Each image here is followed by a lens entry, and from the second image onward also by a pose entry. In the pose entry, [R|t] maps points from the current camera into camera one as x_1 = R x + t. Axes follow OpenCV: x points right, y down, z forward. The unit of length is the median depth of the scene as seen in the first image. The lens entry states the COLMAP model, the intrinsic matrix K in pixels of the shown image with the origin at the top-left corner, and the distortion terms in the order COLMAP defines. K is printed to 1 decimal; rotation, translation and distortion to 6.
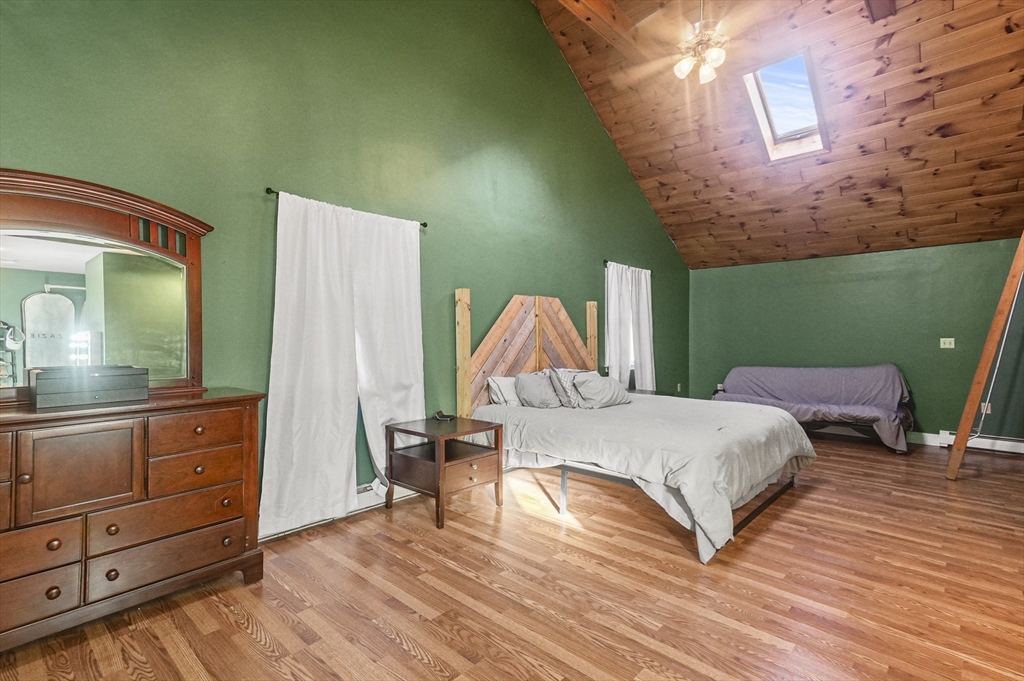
lens RADIAL K [[498.3, 0, 507.3], [0, 498.3, 341.1], [0, 0, 1]] dist [0.054384, 0.001458]
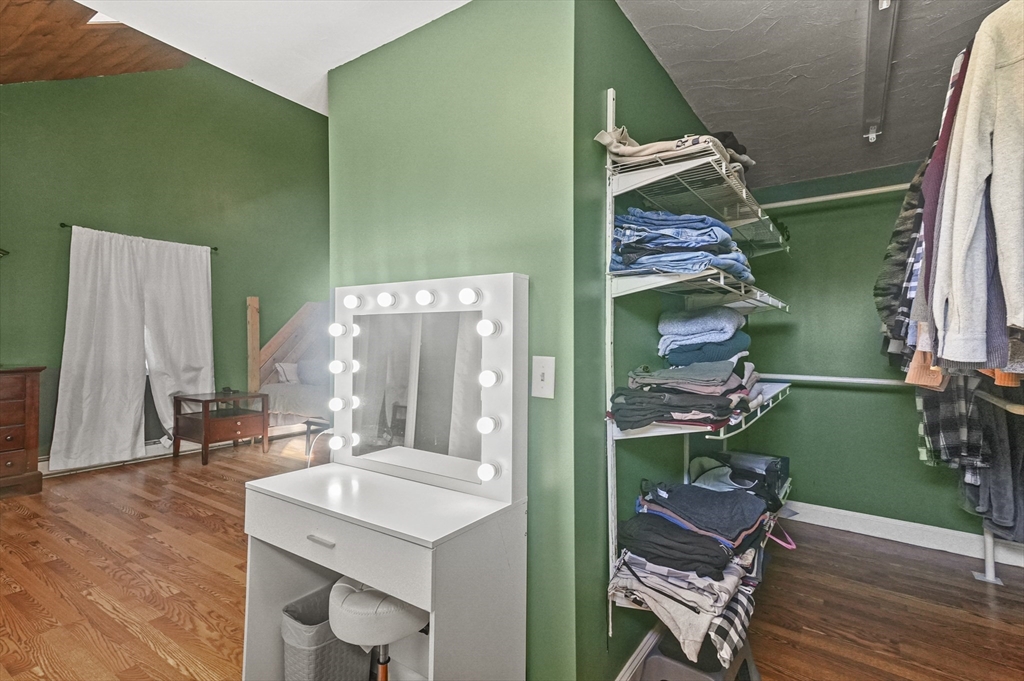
lens RADIAL K [[498.3, 0, 516.9], [0, 498.3, 341.3], [0, 0, 1]] dist [0.054384, 0.001458]
pose [[0.989504, 0.006976, 0.144339, 0.476515], [-0.006197, 0.999964, -0.005845, 0.020513], [-0.144374, 0.004889, 0.989511, -0.508021]]
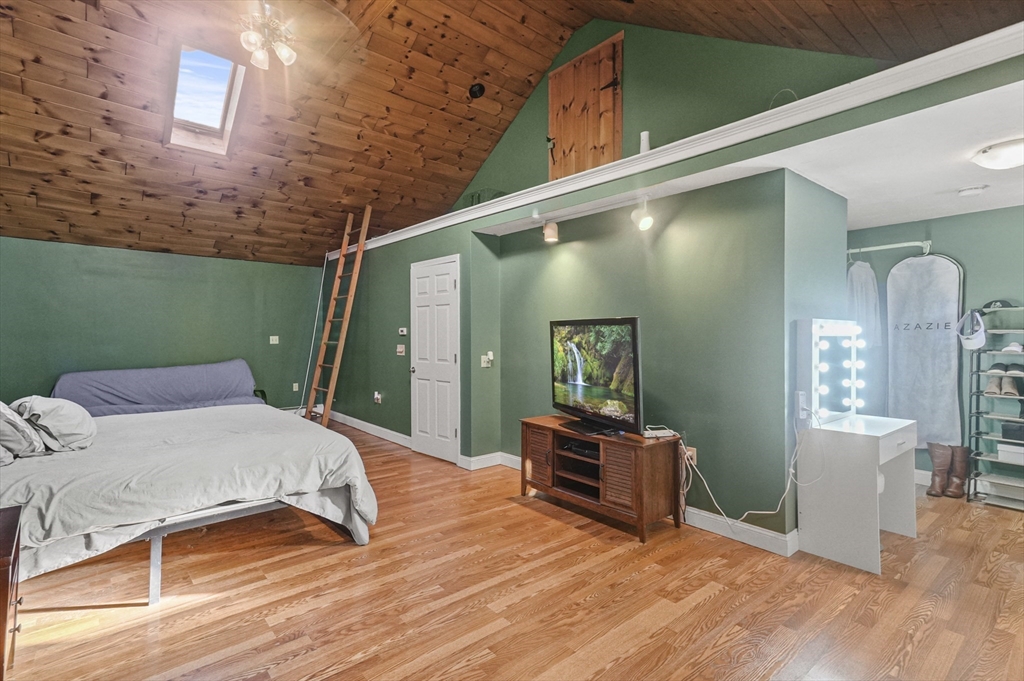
lens RADIAL K [[498.3, 0, 516.1], [0, 498.3, 337.3], [0, 0, 1]] dist [0.054384, 0.001458]
pose [[0.103601, -0.006197, 0.994600, -0.497117], [0.004410, 0.999974, 0.005771, -0.010943], [-0.994609, 0.003788, 0.103626, 0.419588]]
